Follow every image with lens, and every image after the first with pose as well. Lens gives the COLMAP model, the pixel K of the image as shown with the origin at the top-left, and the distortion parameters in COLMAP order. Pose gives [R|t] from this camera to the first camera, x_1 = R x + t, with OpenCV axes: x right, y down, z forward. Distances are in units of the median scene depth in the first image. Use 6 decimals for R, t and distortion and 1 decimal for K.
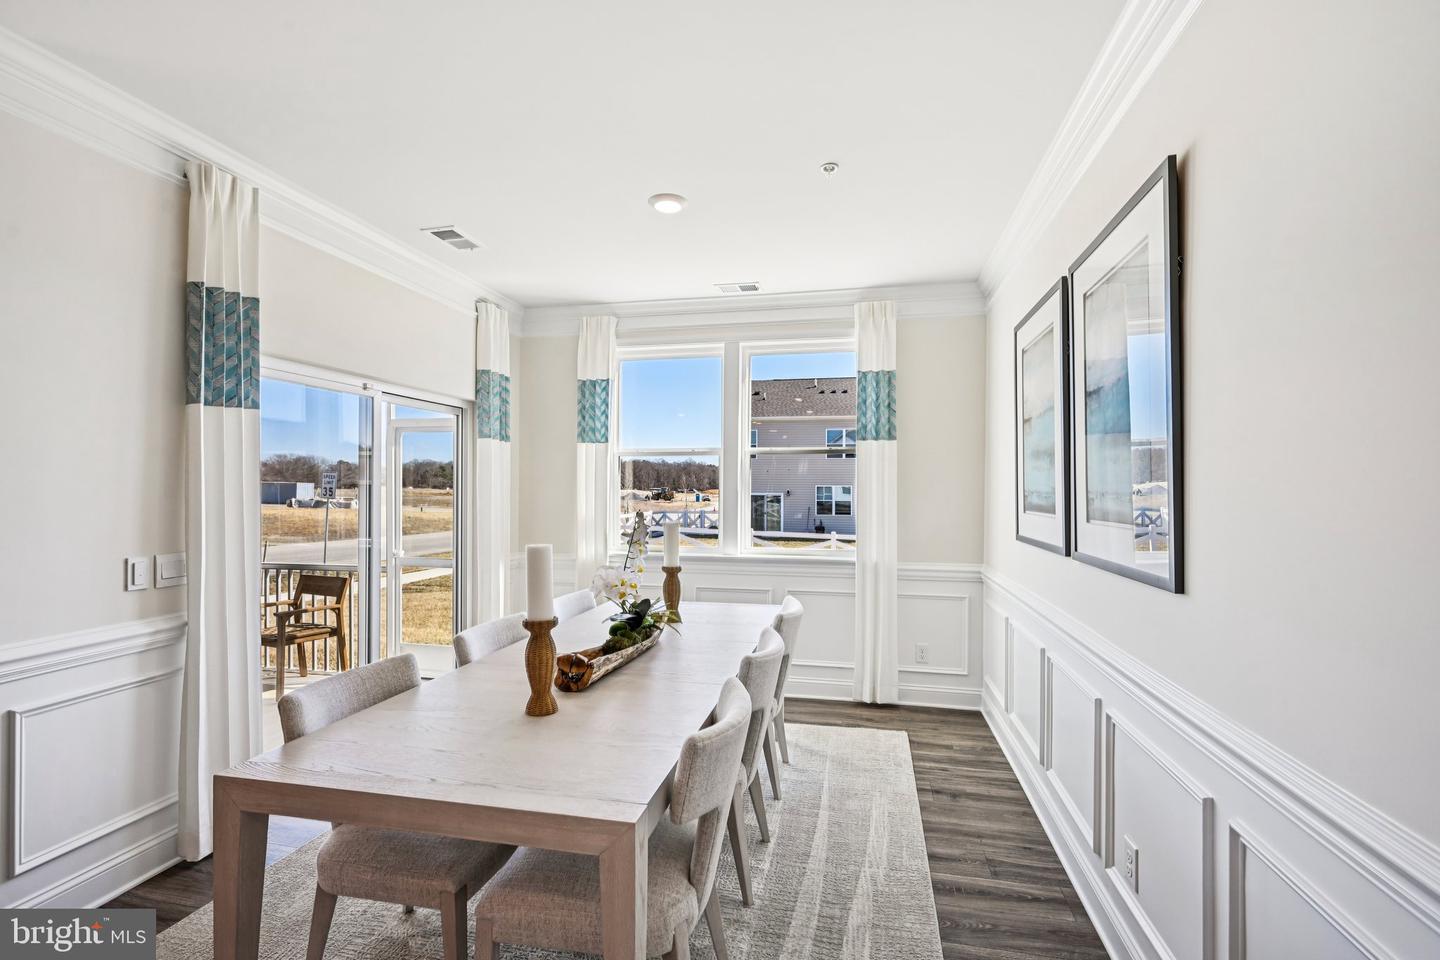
lens RADIAL K [[667.2, 0, 720.0], [0, 667.2, 480.0], [0, 0, 1]] dist [0.001783, 0.000134]
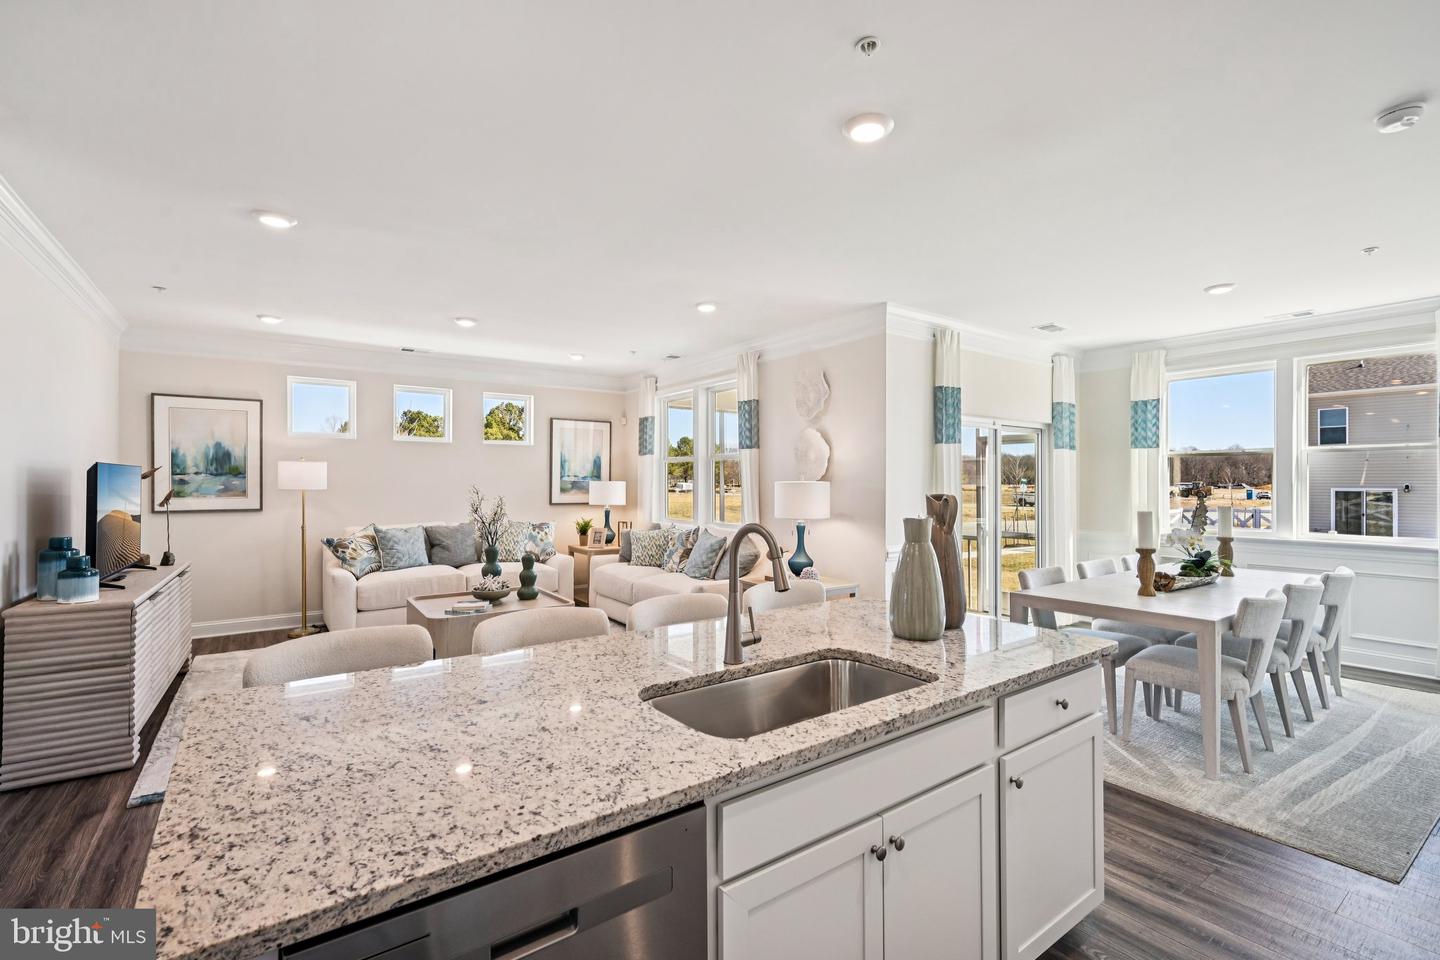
lens RADIAL K [[643.8, 0, 720.0], [0, 643.8, 480.0], [0, 0, 1]] dist [0.000824, 0.000194]
pose [[0.751023, -0.006739, -0.660242, 0.025303], [0.011202, 0.999934, 0.002536, -0.008044], [0.660181, -0.009300, 0.751049, -0.710932]]
